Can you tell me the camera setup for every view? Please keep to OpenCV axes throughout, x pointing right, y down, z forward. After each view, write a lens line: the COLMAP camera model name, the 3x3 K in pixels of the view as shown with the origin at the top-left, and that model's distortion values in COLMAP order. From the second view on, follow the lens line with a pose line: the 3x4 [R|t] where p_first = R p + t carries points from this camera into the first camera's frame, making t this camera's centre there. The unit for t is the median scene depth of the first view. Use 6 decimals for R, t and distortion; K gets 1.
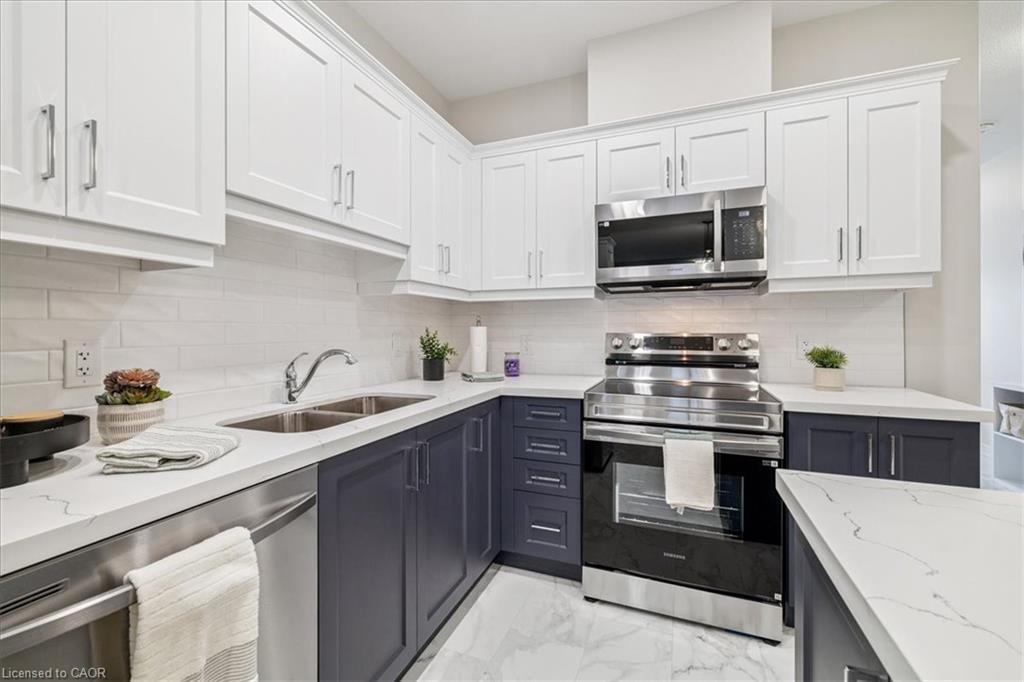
lens RADIAL K [[441.1, 0, 502.3], [0, 441.1, 330.3], [0, 0, 1]] dist [0.000541, -0.000004]
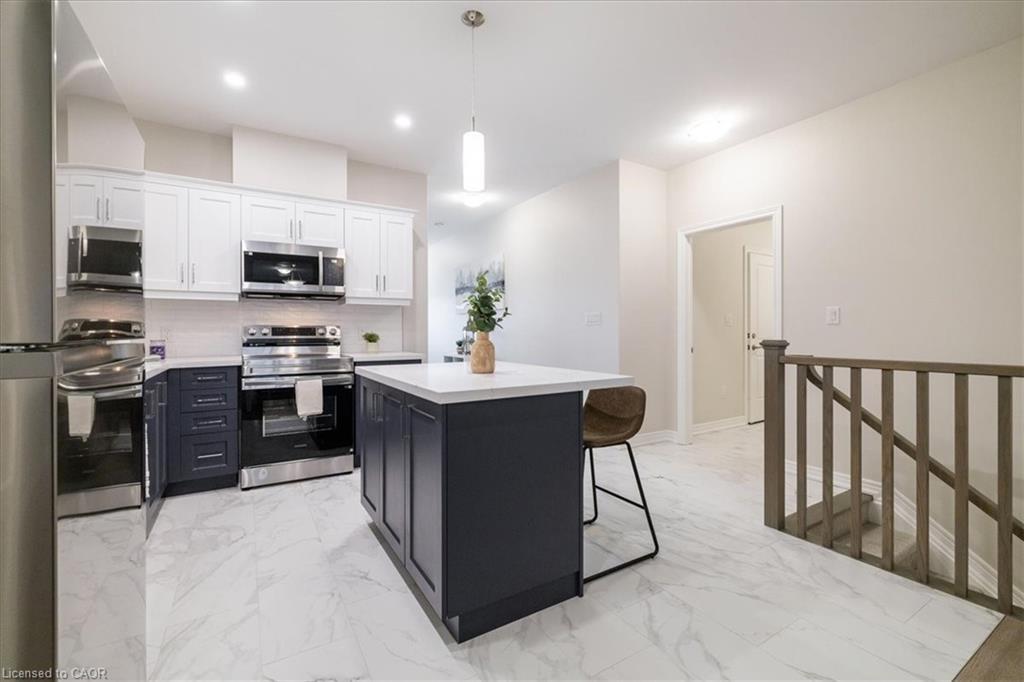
lens RADIAL K [[433.8, 0, 508.1], [0, 433.8, 331.6], [0, 0, 1]] dist [0.000149, -0.000147]
pose [[0.595154, 0.000322, 0.803612, -0.481576], [0.001506, 0.999998, -0.001516, 0.038292], [-0.803611, 0.002113, 0.595152, -0.674265]]
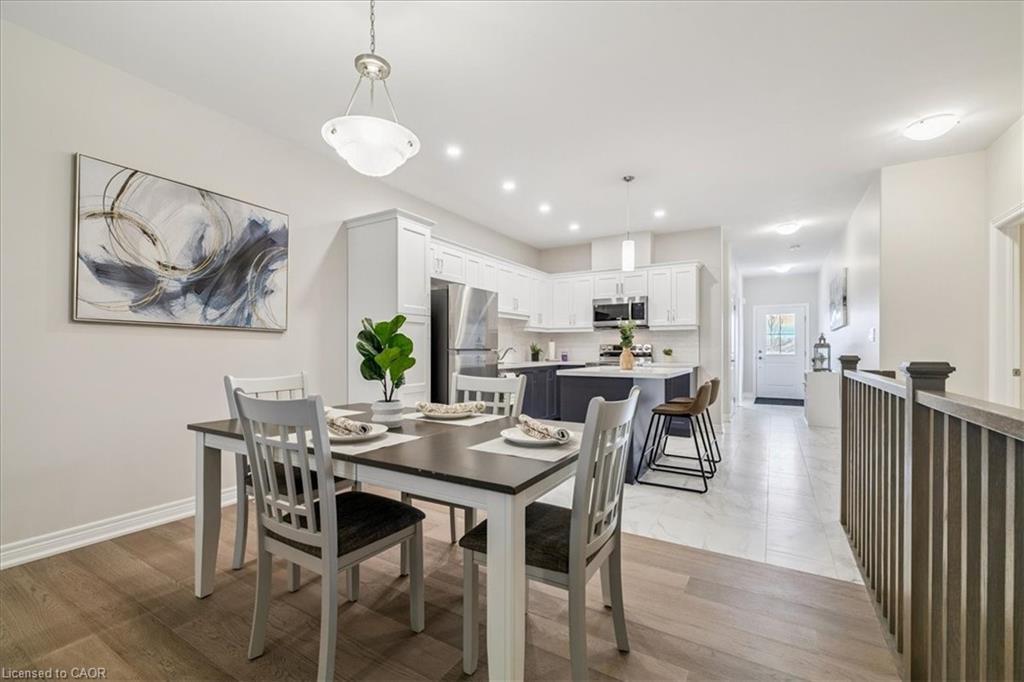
lens RADIAL K [[438.9, 0, 504.3], [0, 438.9, 347.6], [0, 0, 1]] dist [-0.000390, -0.000145]
pose [[0.986971, 0.003385, -0.160862, 0.112689], [-0.004000, 0.999986, -0.003501, 0.046146], [0.160848, 0.004099, 0.986971, -2.086521]]
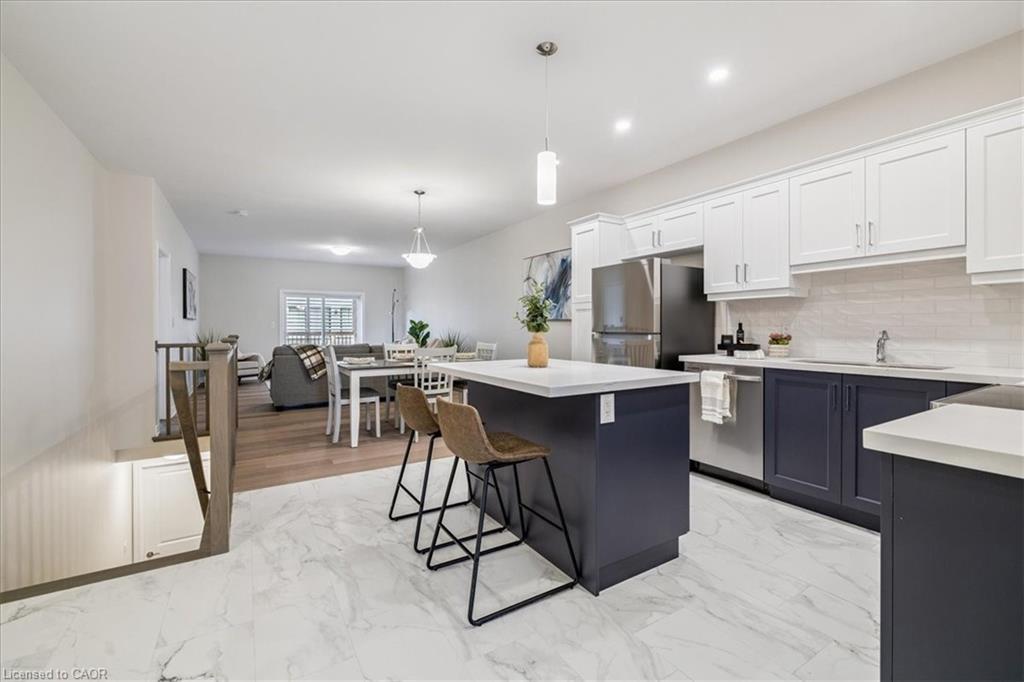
lens RADIAL K [[430.9, 0, 510.3], [0, 430.9, 328.9], [0, 0, 1]] dist [0.000980, 0.000086]
pose [[-0.590115, 0.004467, -0.807307, 1.402376], [0.002809, 0.999990, 0.003481, 0.023425], [0.807314, -0.000213, -0.590122, 0.691558]]
